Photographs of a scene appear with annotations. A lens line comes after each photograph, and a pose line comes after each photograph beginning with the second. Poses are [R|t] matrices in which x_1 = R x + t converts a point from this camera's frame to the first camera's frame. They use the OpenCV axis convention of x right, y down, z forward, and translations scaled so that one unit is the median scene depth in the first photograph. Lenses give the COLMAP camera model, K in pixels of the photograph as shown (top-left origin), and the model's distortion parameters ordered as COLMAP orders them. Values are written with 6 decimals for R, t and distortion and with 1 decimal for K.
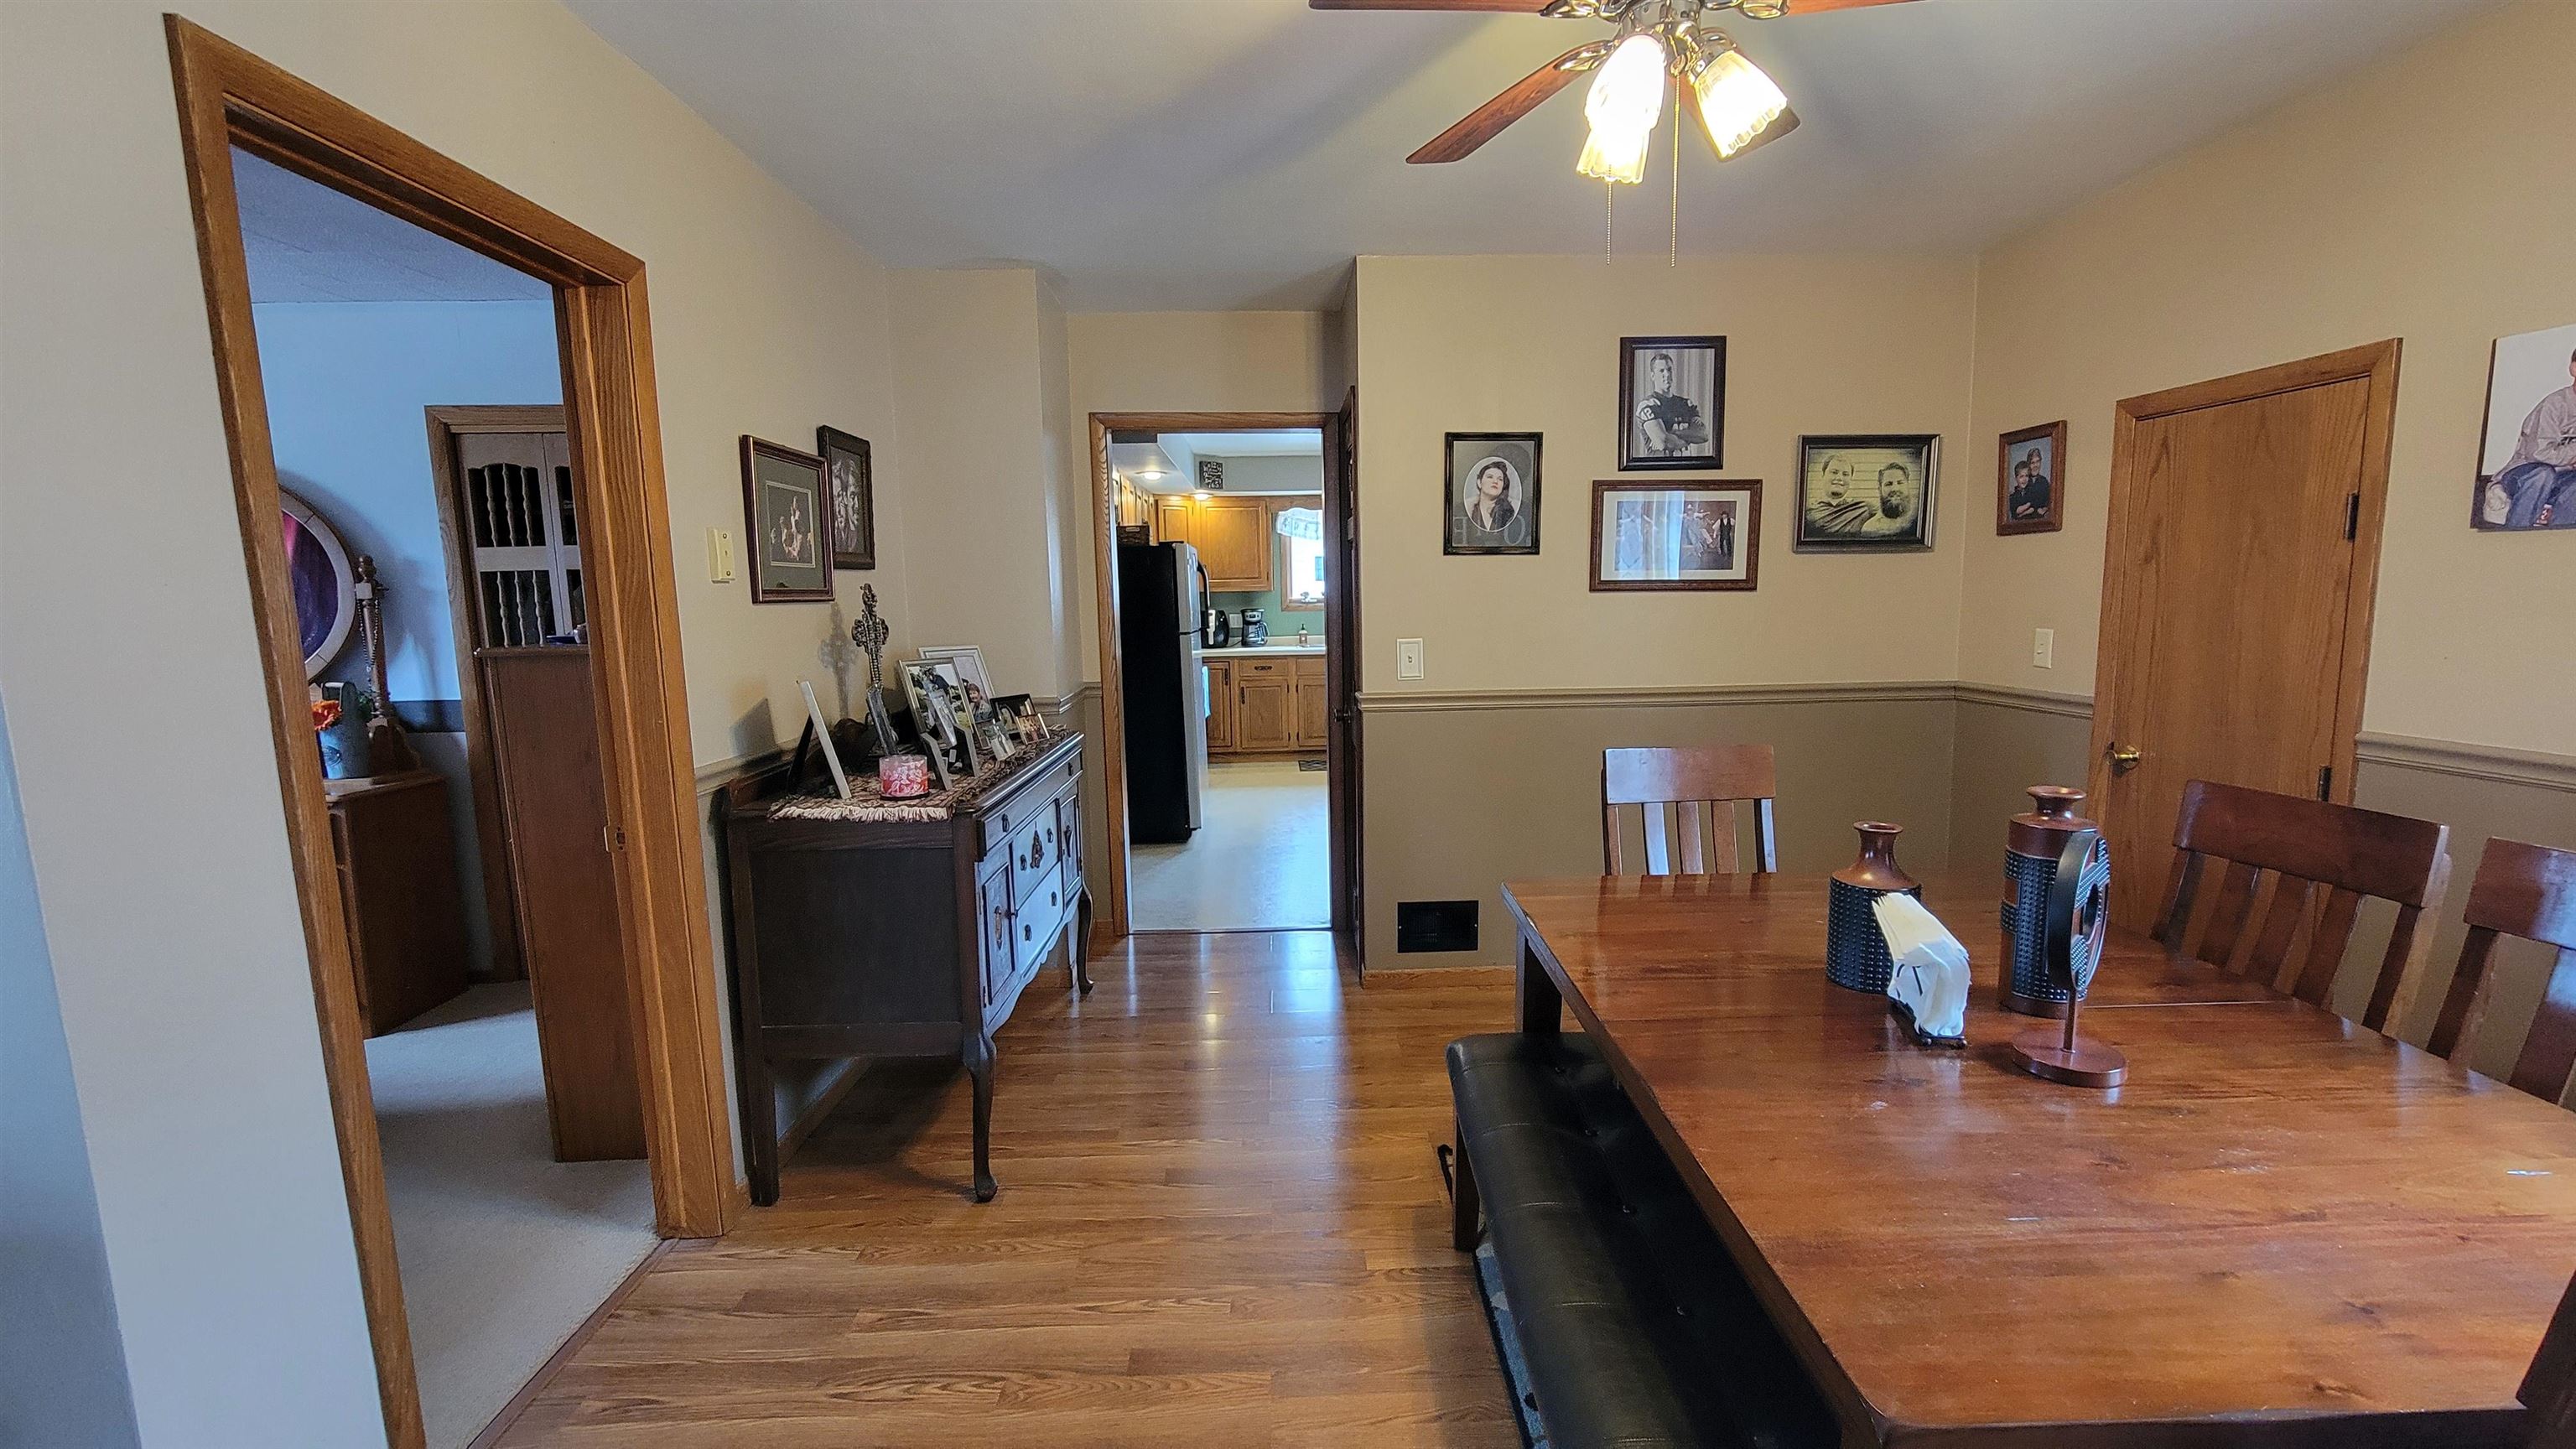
lens RADIAL K [[1047.2, 0, 1315.1], [0, 1047.2, 732.6], [0, 0, 1]] dist [0.000125, -0.000405]
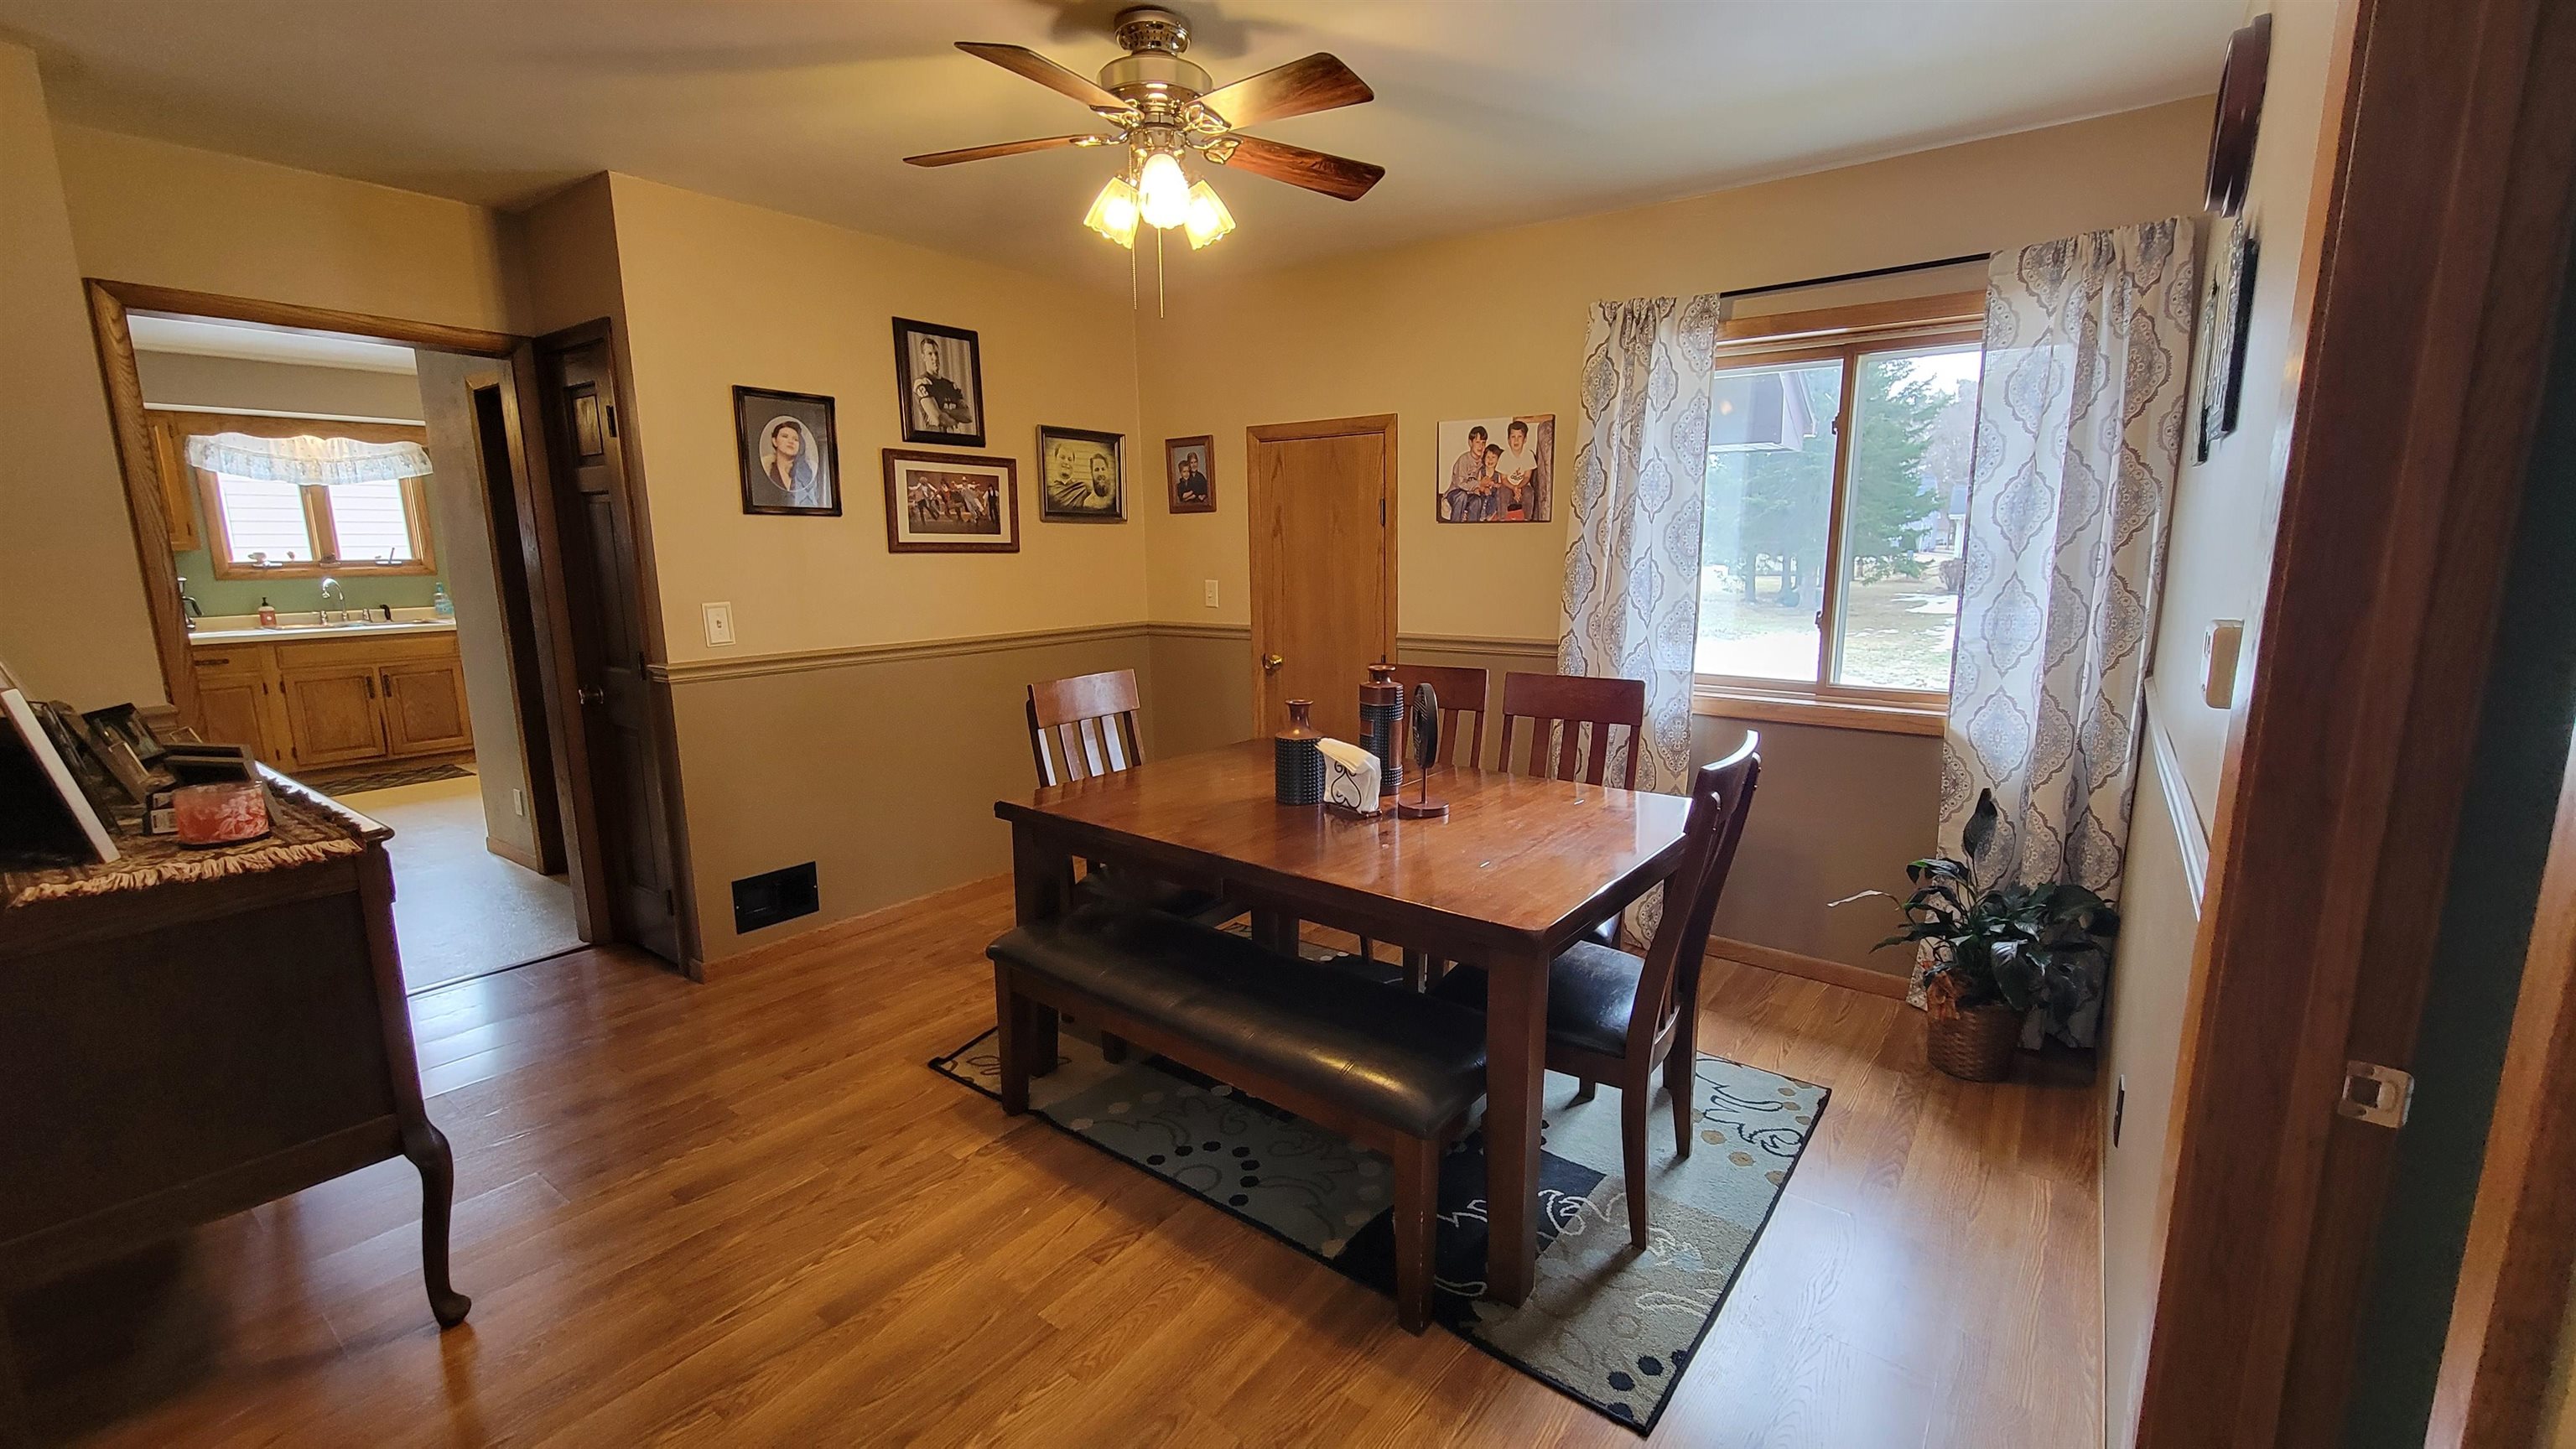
lens RADIAL K [[1047.2, 0, 1315.1], [0, 1047.2, 732.6], [0, 0, 1]] dist [0.000125, -0.000405]
pose [[0.622832, -0.128406, 0.771746, -0.324545], [0.100991, 0.991382, 0.083446, 0.002495], [-0.775810, 0.025966, 0.630432, -0.009979]]
